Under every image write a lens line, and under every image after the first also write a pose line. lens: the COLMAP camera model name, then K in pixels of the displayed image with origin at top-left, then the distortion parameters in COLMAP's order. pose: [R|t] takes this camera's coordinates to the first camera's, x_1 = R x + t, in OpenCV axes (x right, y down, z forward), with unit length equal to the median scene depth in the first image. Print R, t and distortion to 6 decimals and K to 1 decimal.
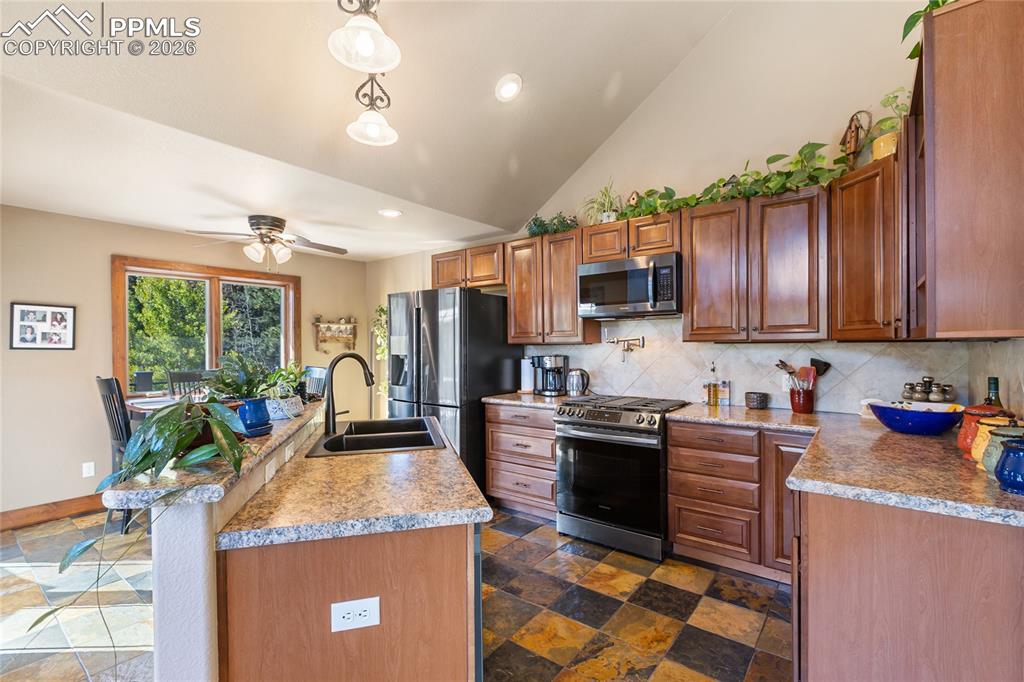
lens RADIAL K [[465.4, 0, 514.2], [0, 465.4, 344.0], [0, 0, 1]] dist [0.005358, 0.000968]
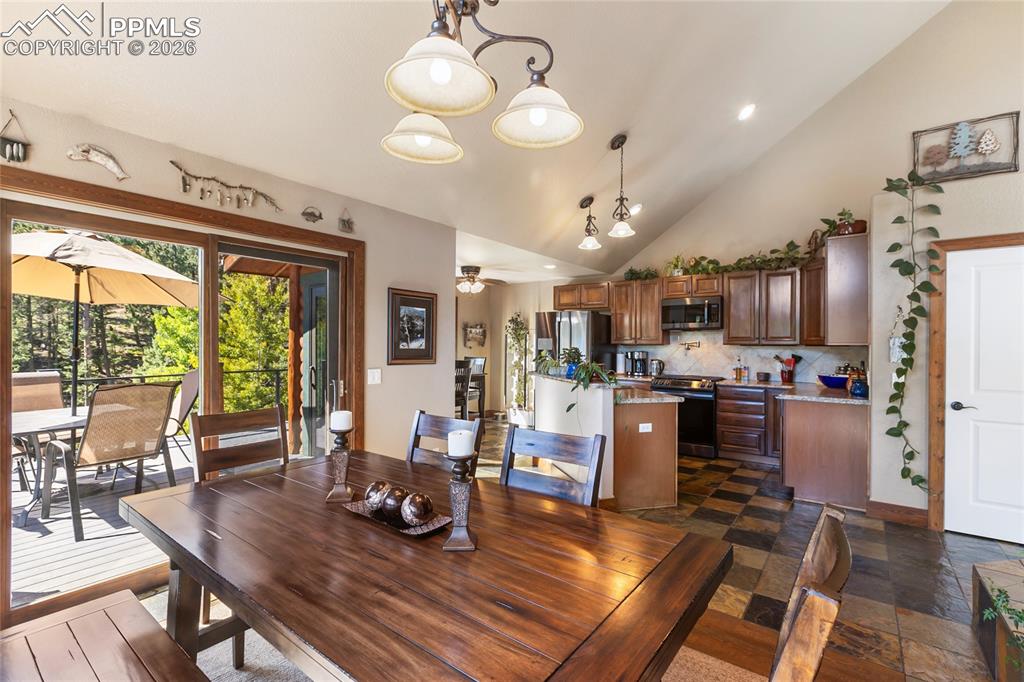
lens RADIAL K [[465.4, 0, 511.9], [0, 465.4, 340.1], [0, 0, 1]] dist [0.005358, 0.000968]
pose [[0.999871, 0.014604, 0.006702, -0.474283], [-0.014564, 0.999876, -0.006027, 0.001400], [-0.006789, 0.005928, 0.999959, -0.815329]]
